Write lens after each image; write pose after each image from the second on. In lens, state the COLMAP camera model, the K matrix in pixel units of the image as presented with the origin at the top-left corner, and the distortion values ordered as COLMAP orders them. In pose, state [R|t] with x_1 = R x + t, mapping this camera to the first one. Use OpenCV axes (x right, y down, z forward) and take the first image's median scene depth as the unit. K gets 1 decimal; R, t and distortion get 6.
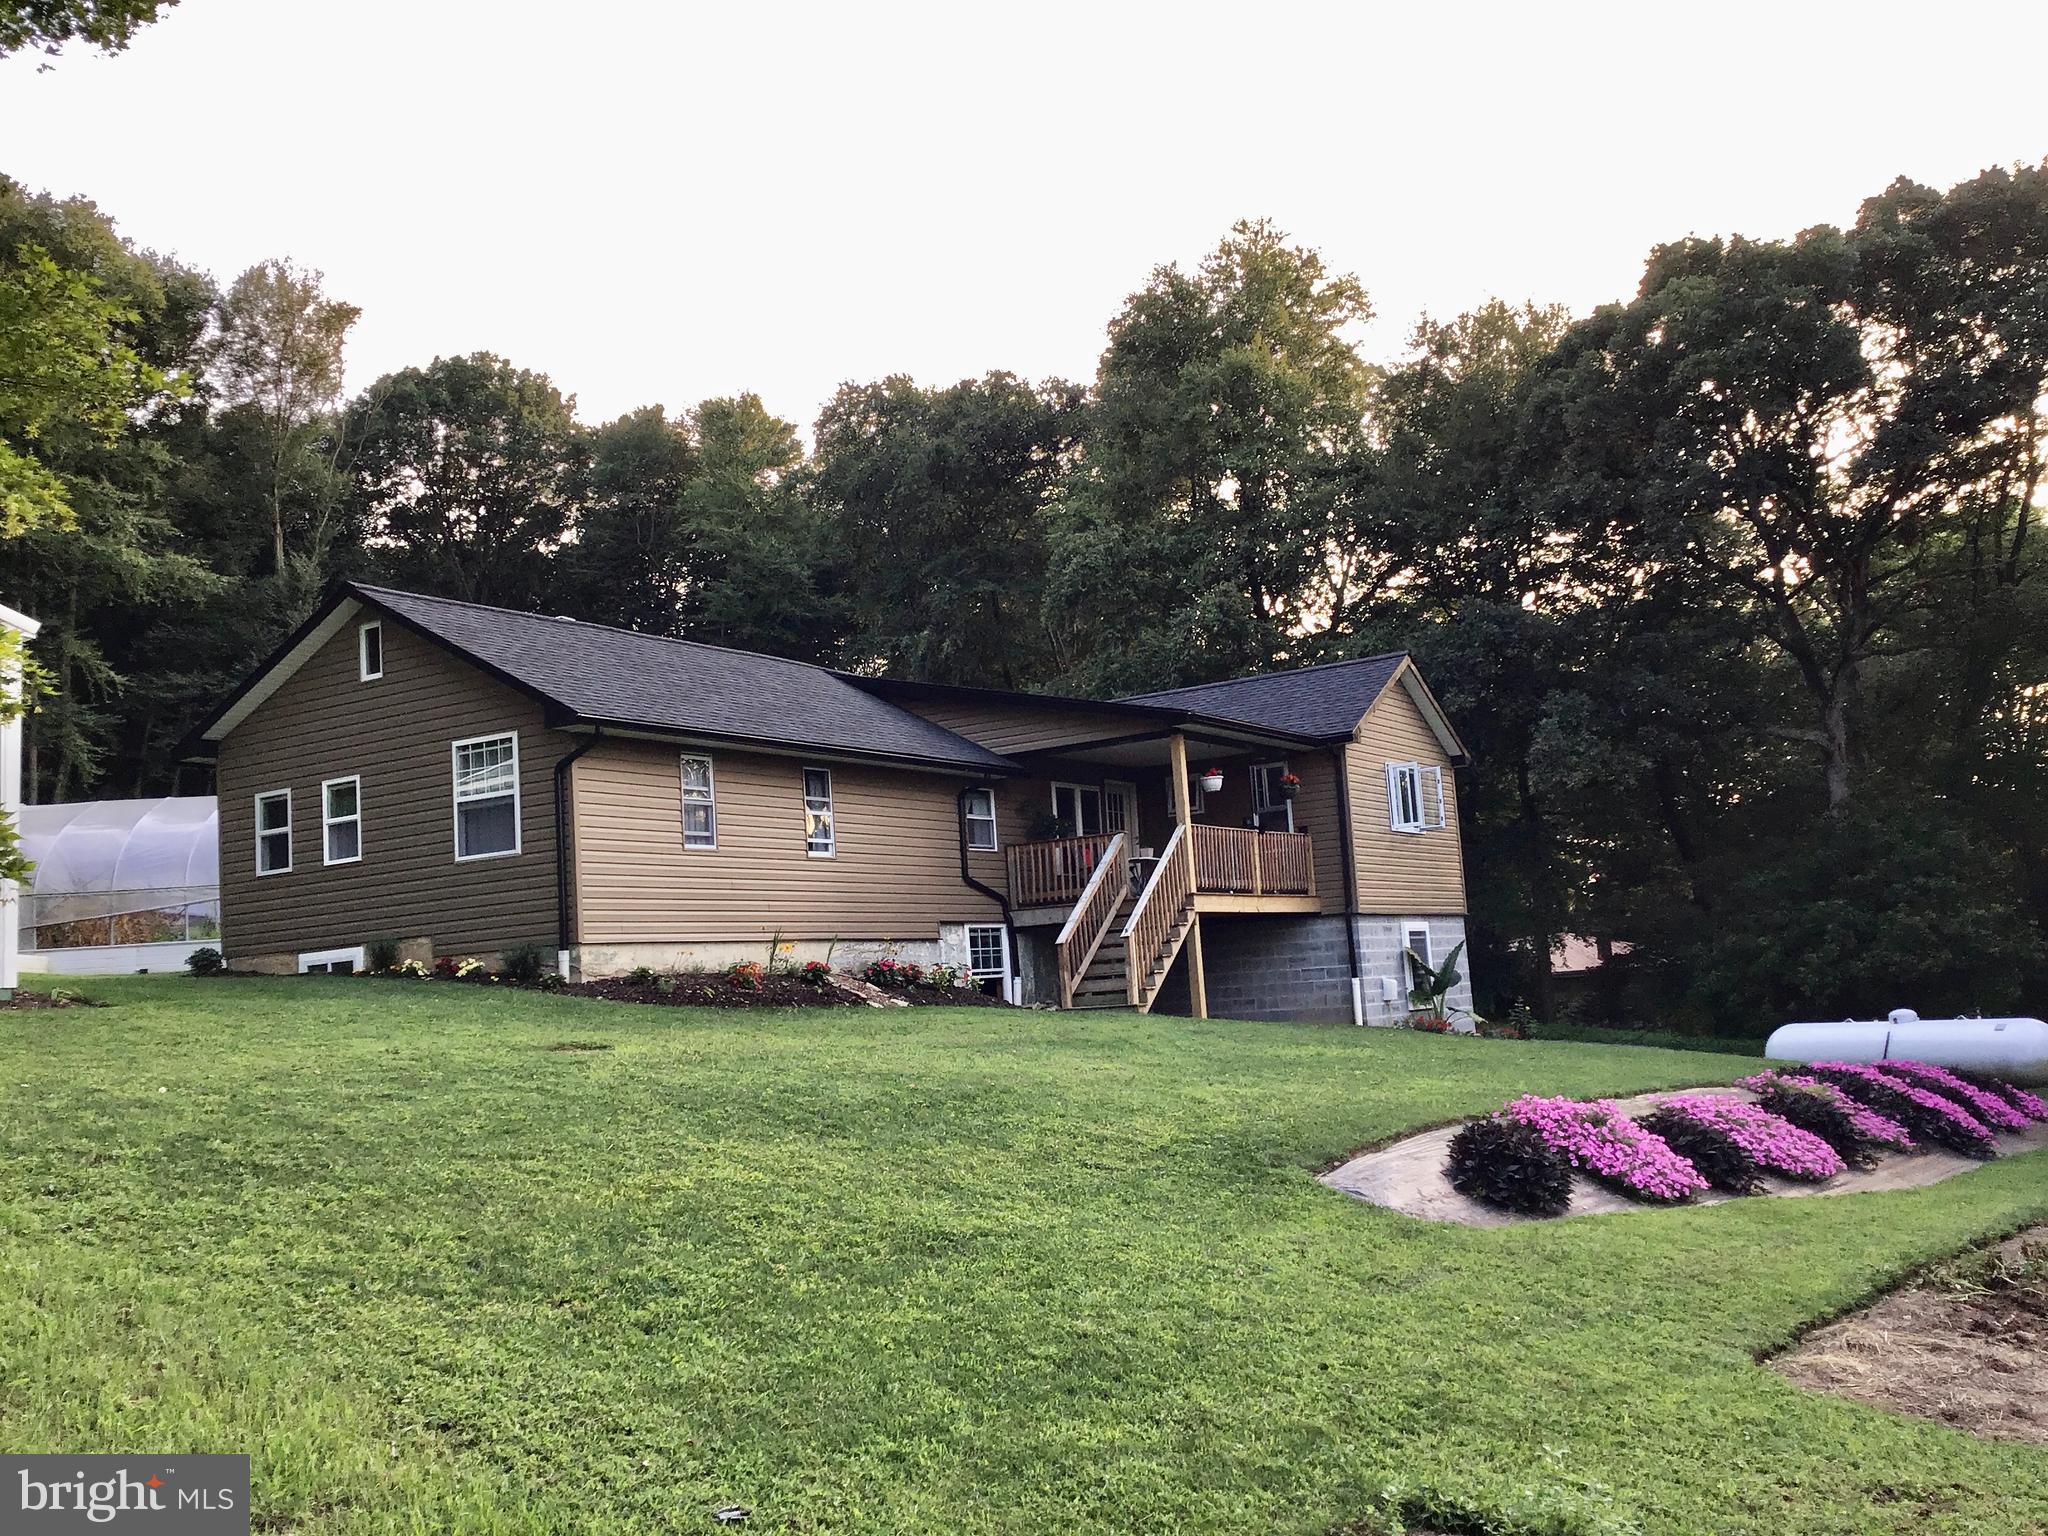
lens RADIAL K [[1845.3, 0, 991.1], [0, 1845.3, 743.1], [0, 0, 1]] dist [0.095608, -0.093951]
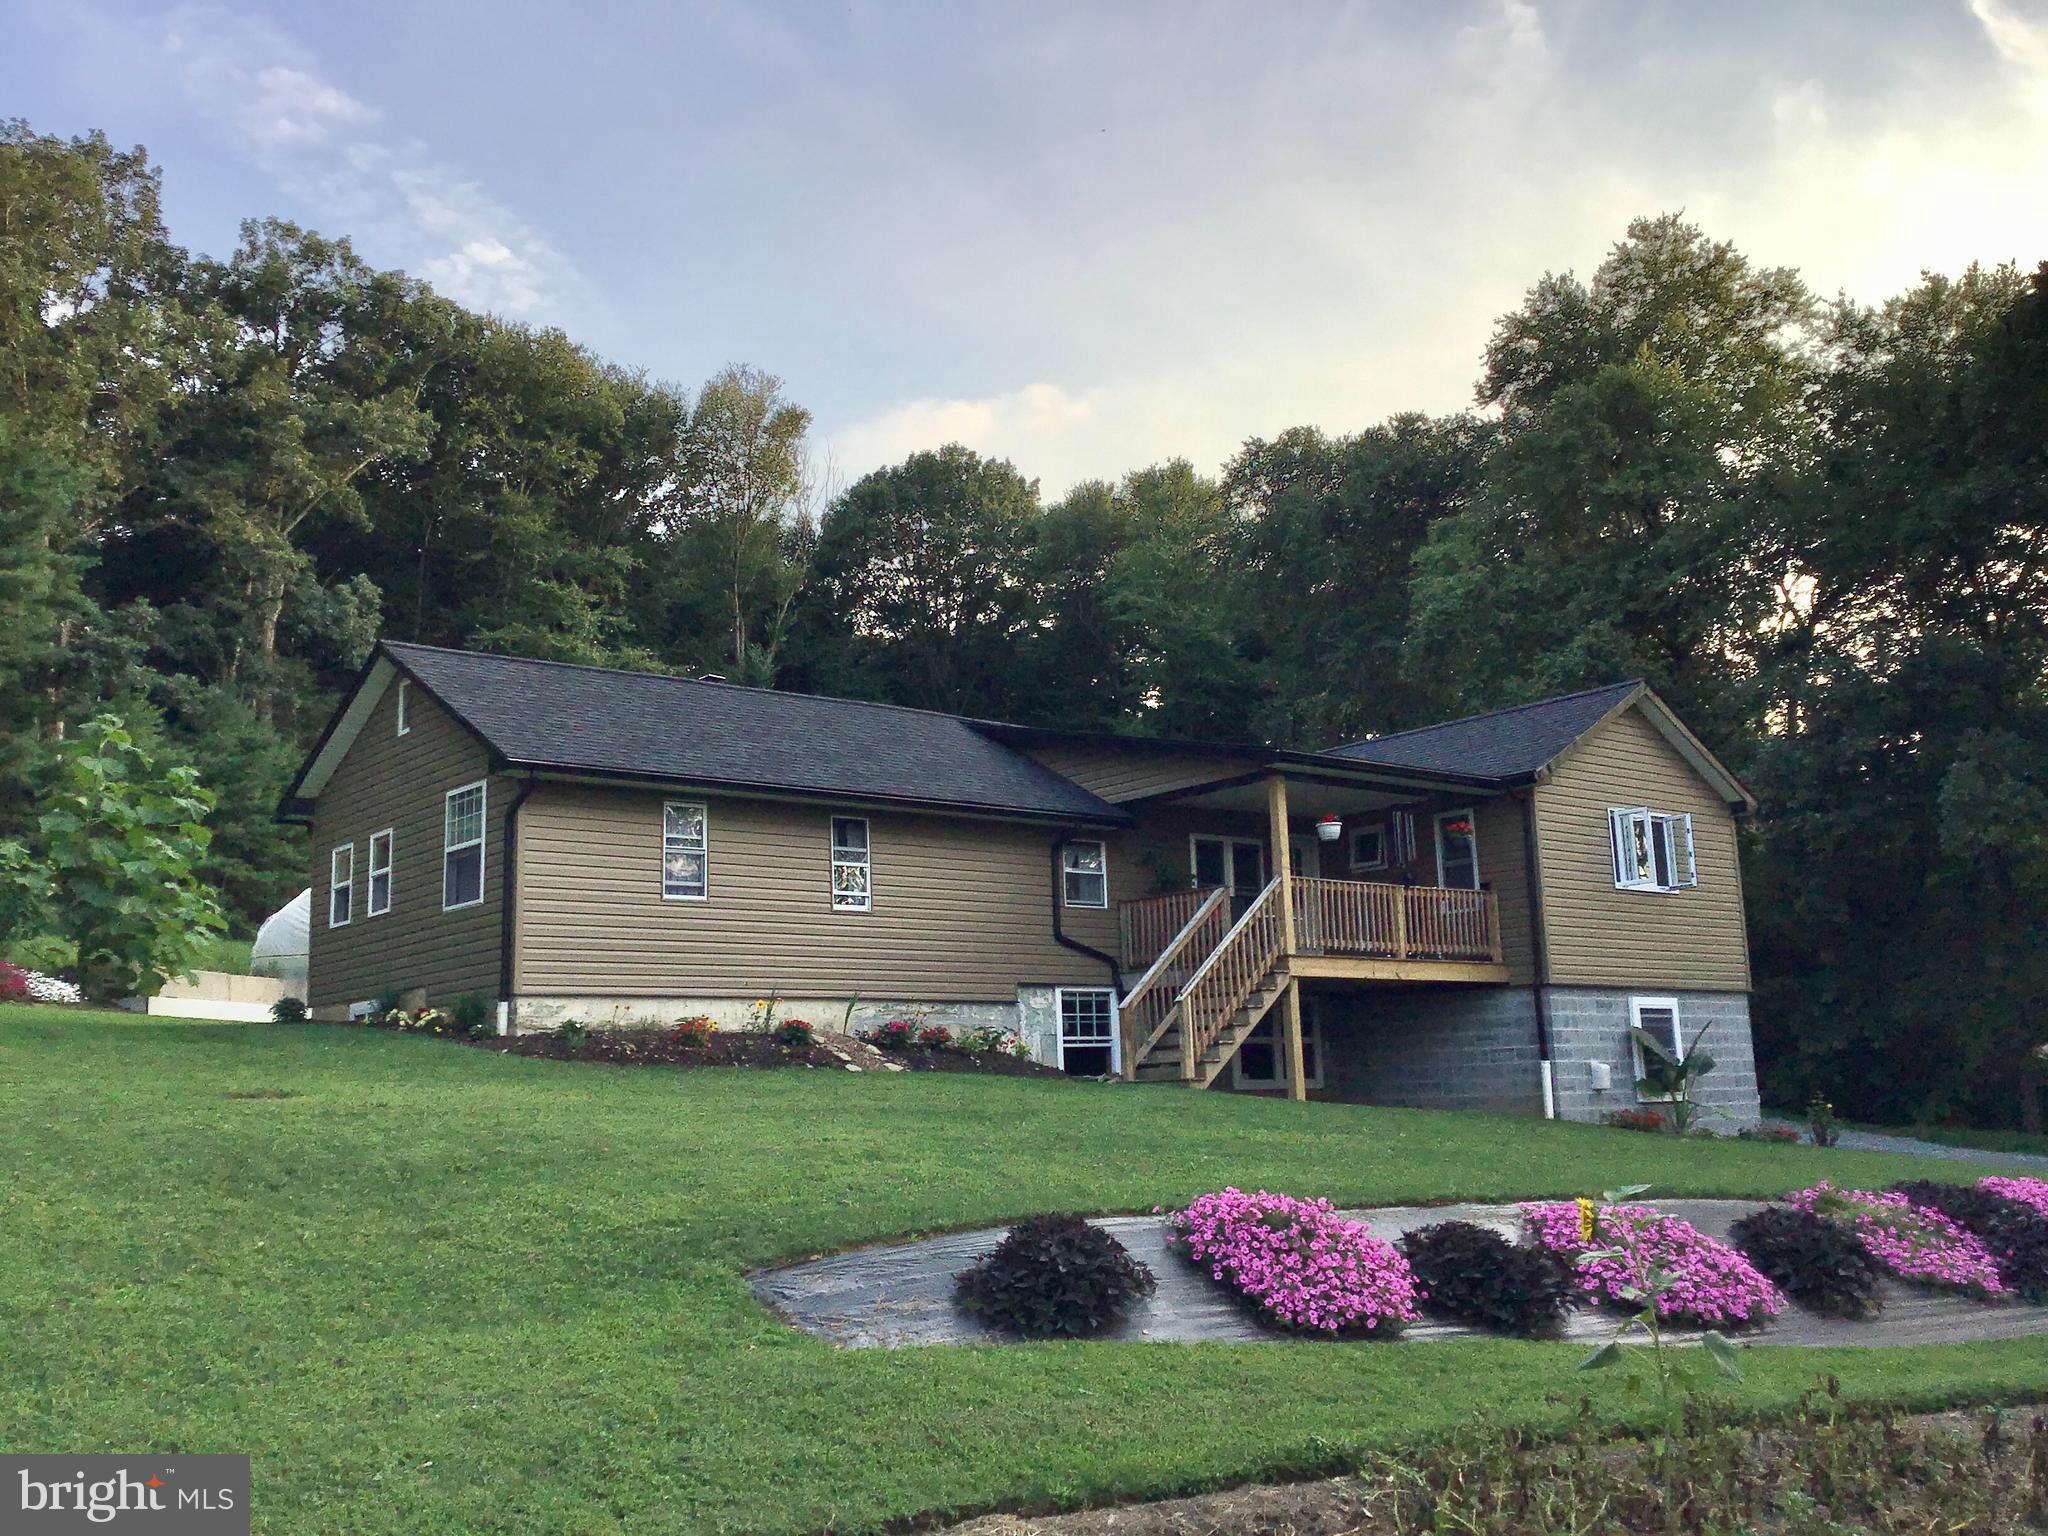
lens RADIAL K [[1845.3, 0, 974.0], [0, 1845.3, 711.3], [0, 0, 1]] dist [0.095608, -0.093951]
pose [[0.950300, -0.032992, -0.309584, 0.215359], [0.014192, 0.997926, -0.062783, 0.016641], [0.311013, 0.055269, 0.948797, 0.098829]]
